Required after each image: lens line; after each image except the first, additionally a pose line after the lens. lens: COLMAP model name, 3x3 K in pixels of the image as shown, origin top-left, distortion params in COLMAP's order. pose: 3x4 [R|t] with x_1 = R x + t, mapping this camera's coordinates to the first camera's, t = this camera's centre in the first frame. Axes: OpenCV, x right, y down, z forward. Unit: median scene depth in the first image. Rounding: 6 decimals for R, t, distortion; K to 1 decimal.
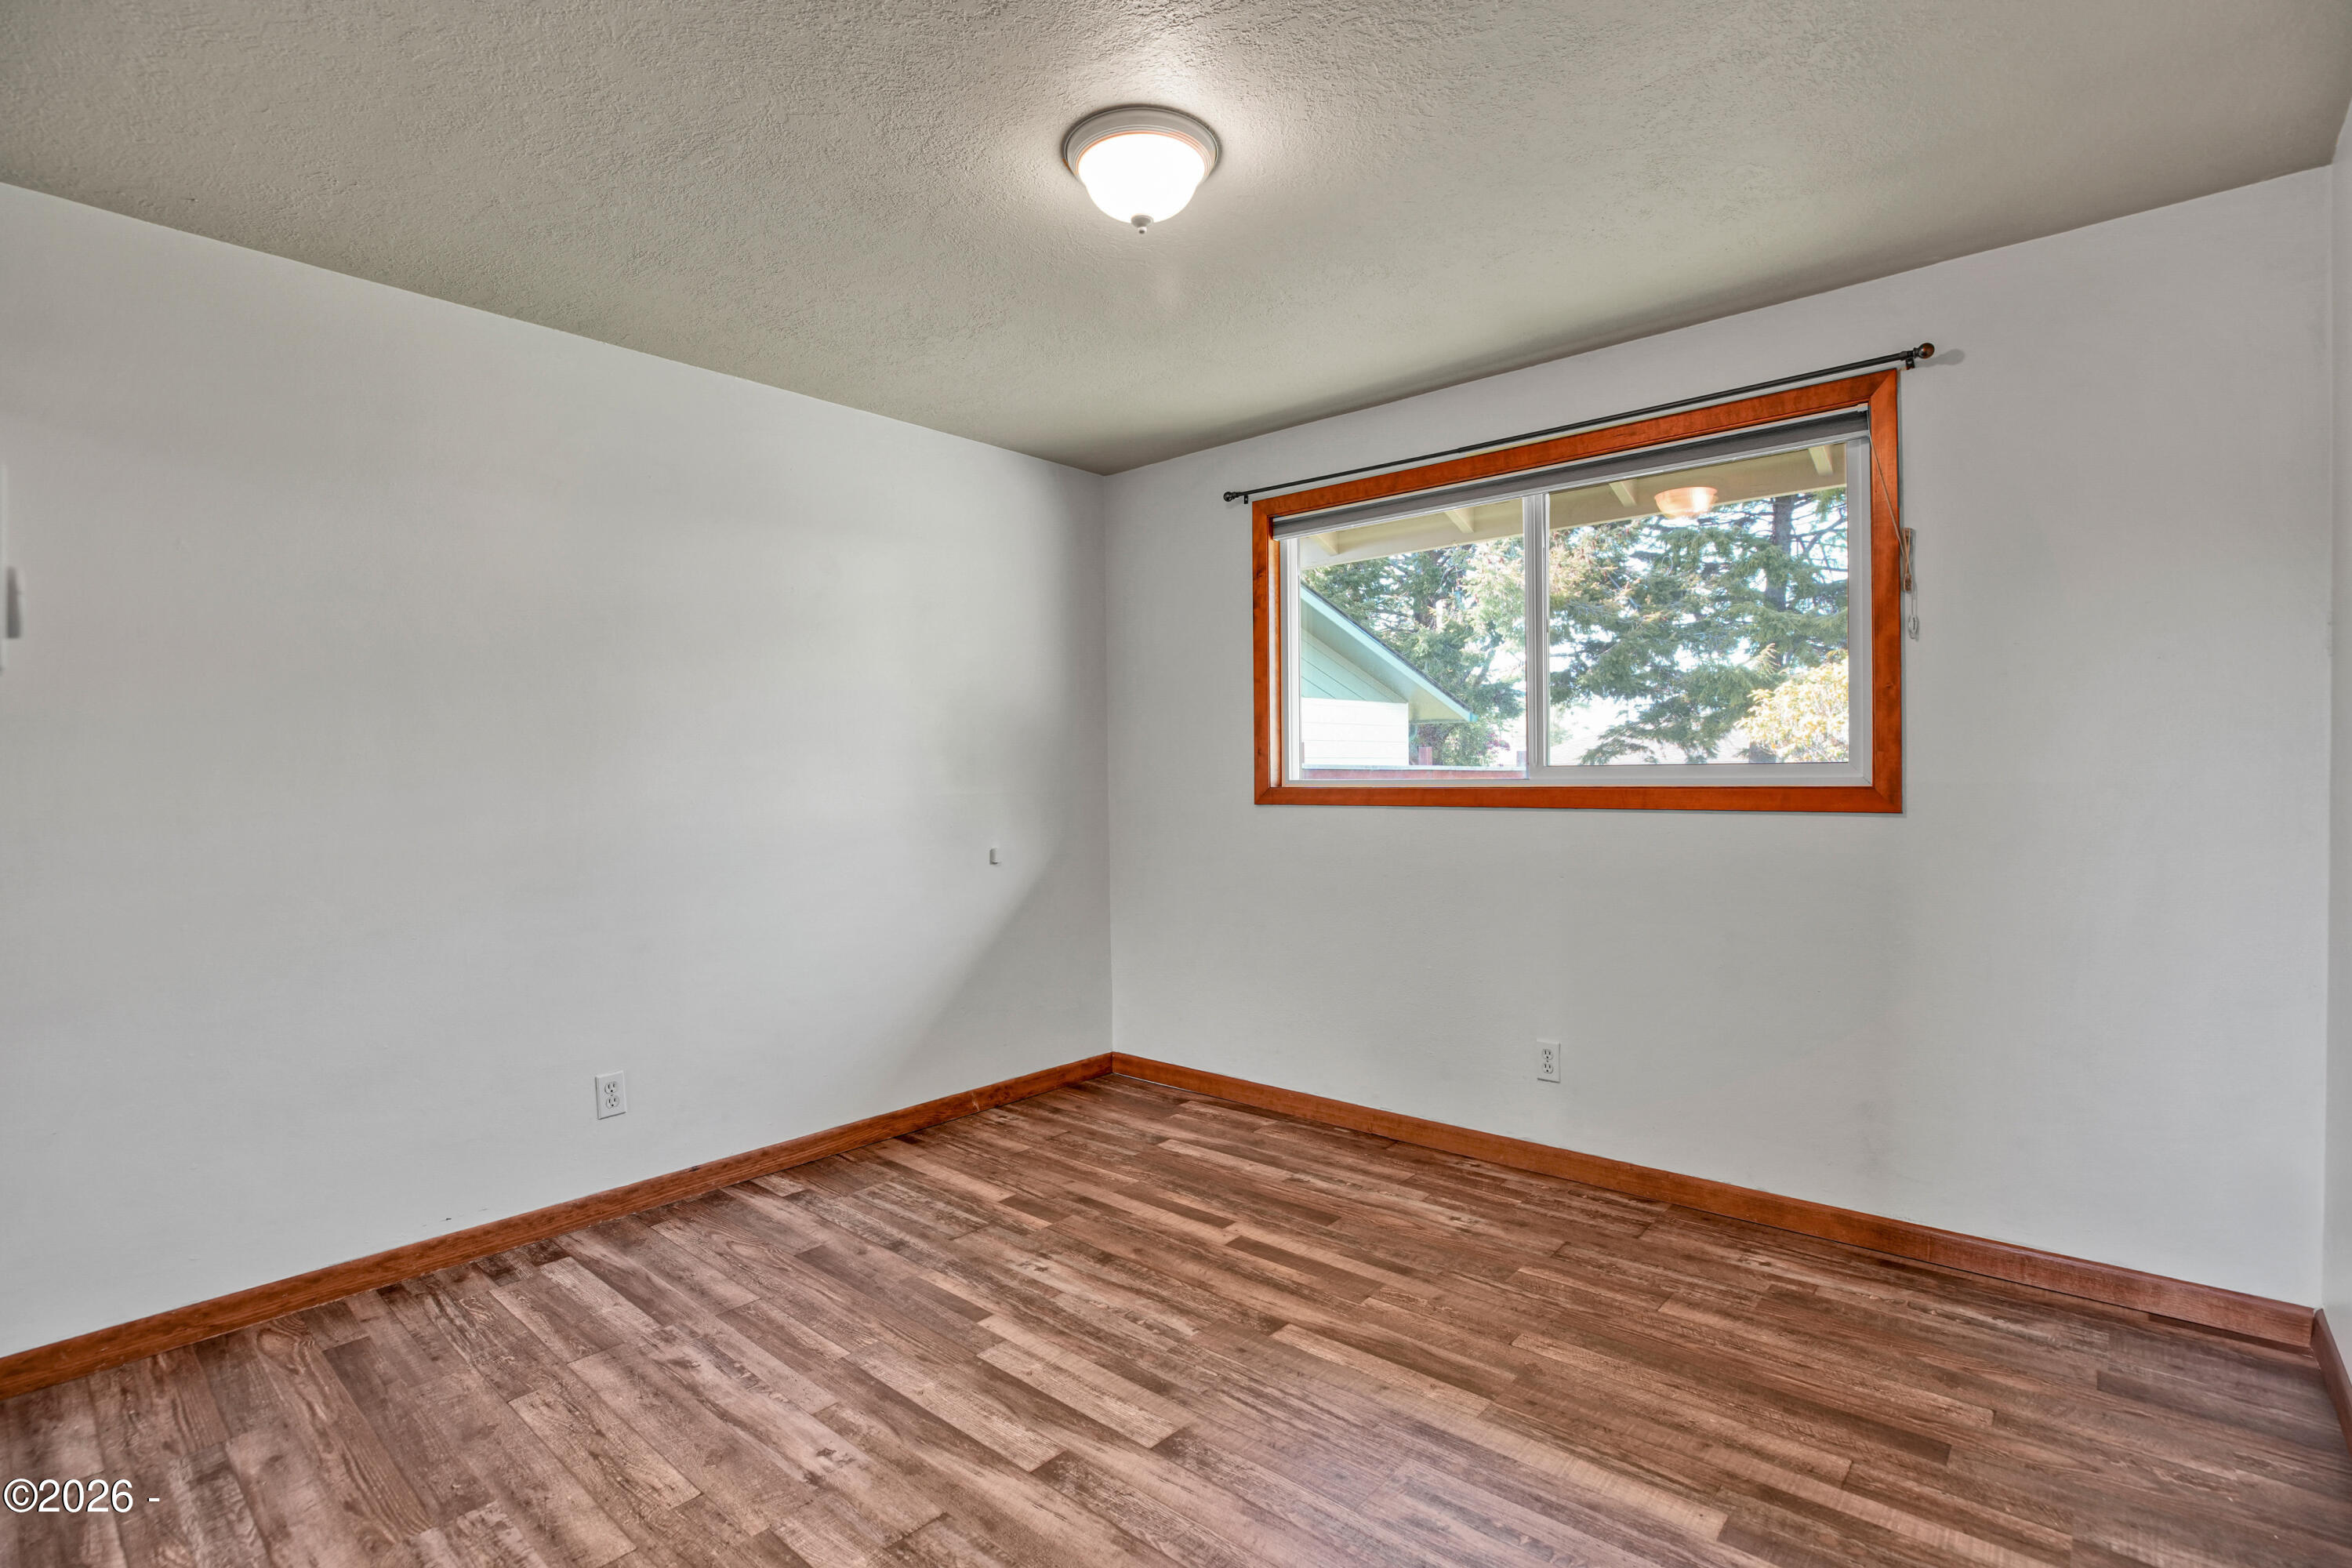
lens RADIAL K [[1105.9, 0, 1193.4], [0, 1105.9, 783.0], [0, 0, 1]] dist [-0.031564, 0.005689]
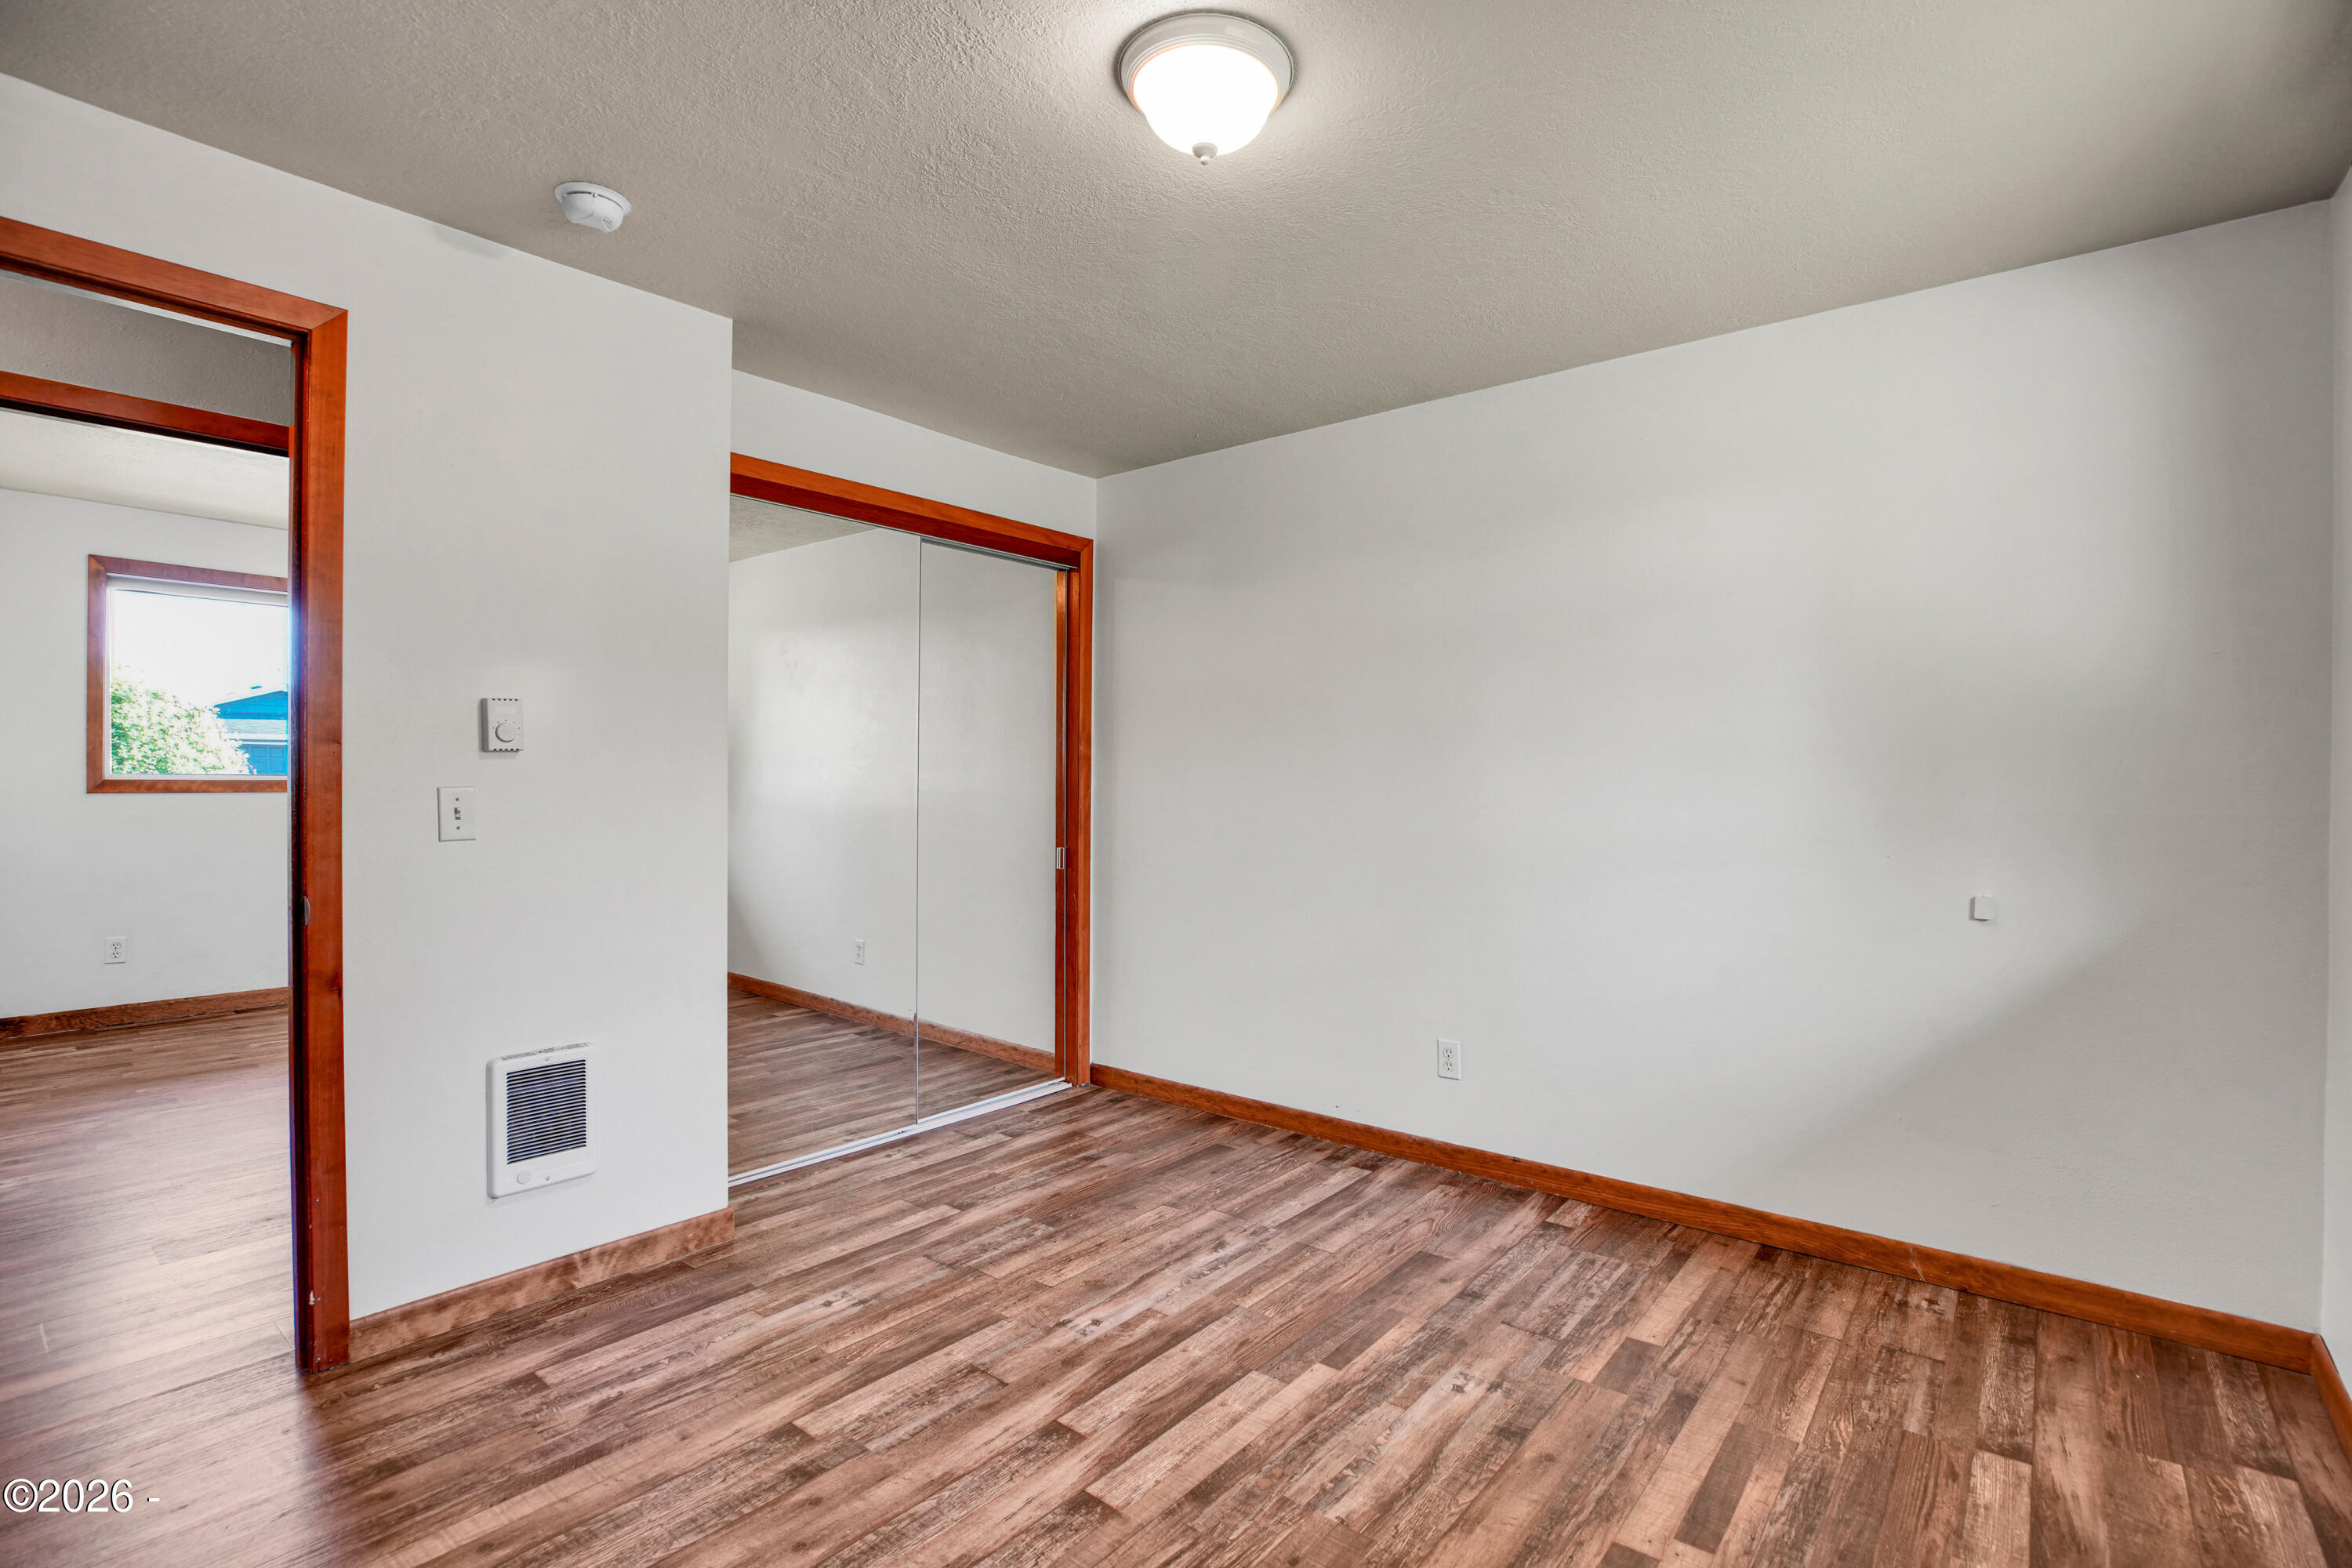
lens RADIAL K [[1105.9, 0, 1192.9], [0, 1105.9, 777.4], [0, 0, 1]] dist [-0.031564, 0.005689]
pose [[0.027338, 0.011169, -0.999564, 0.790495], [-0.011808, 0.999871, 0.010849, -0.021515], [0.999557, 0.011506, 0.027466, 0.923897]]
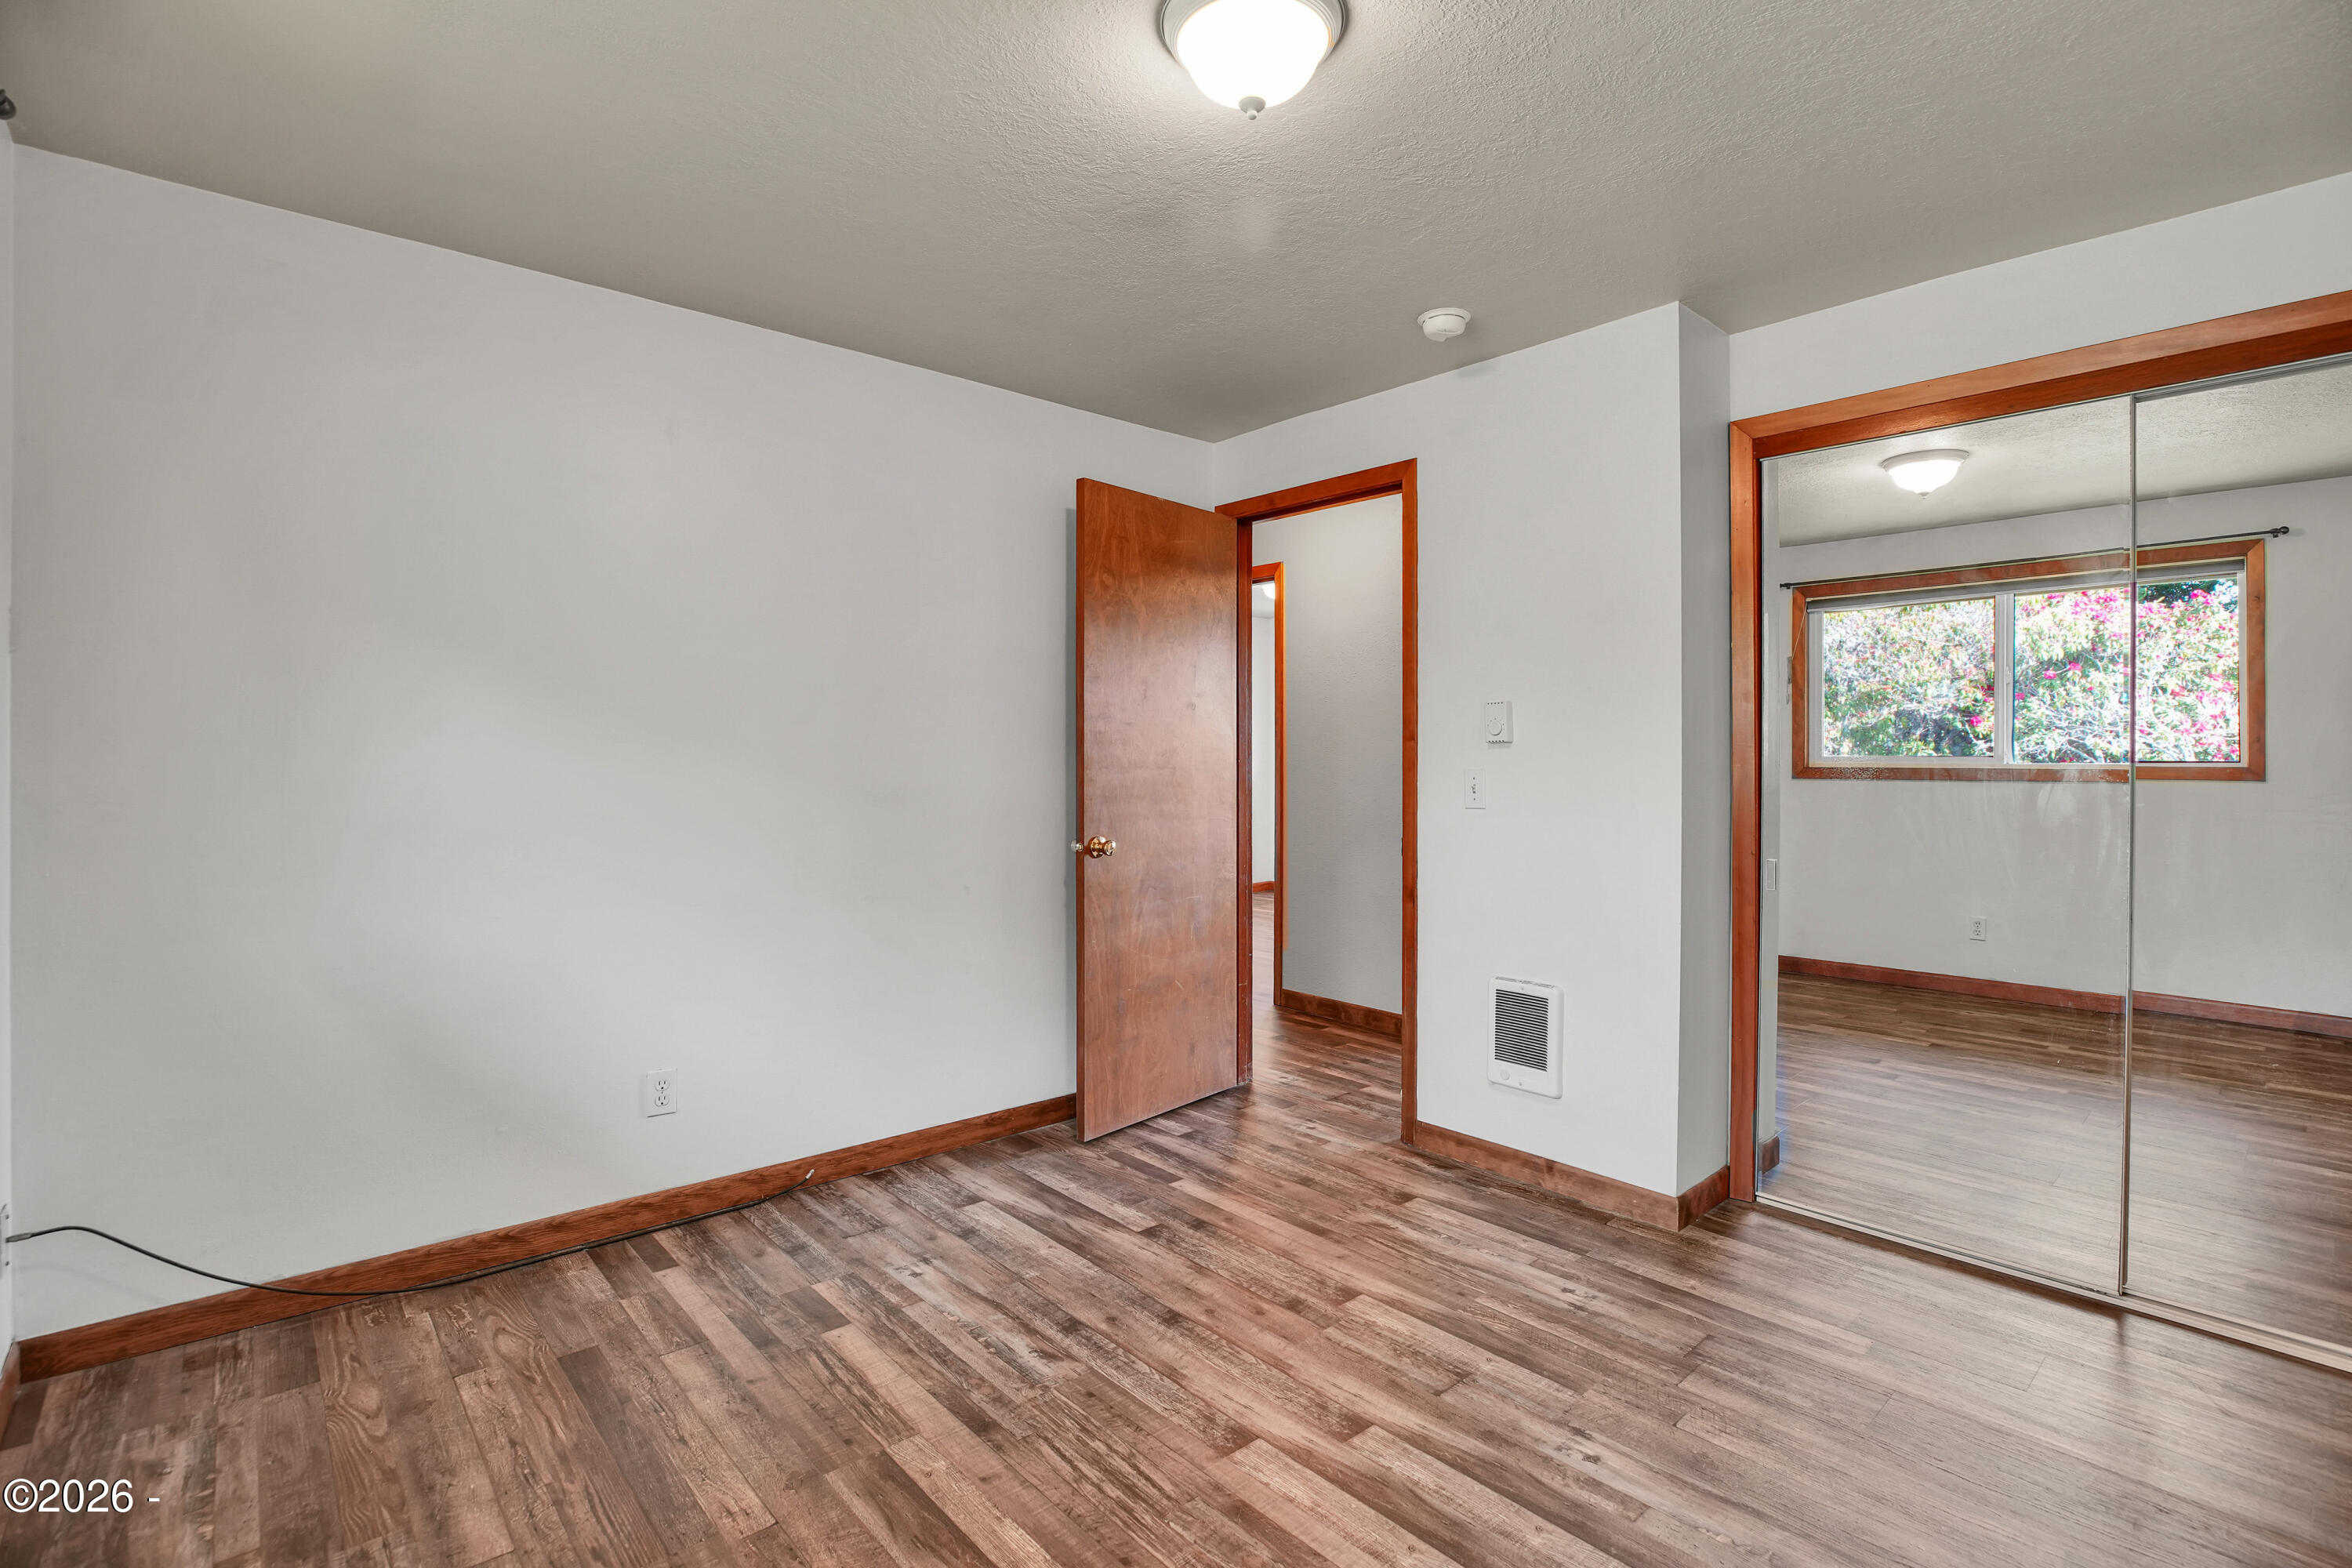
lens RADIAL K [[1105.9, 0, 1174.6], [0, 1105.9, 752.1], [0, 0, 1]] dist [-0.031564, 0.005689]
pose [[-0.989360, 0.008874, 0.145214, -0.099370], [0.008788, 0.999961, -0.001236, -0.017281], [-0.145220, 0.000054, -0.989399, 1.743377]]
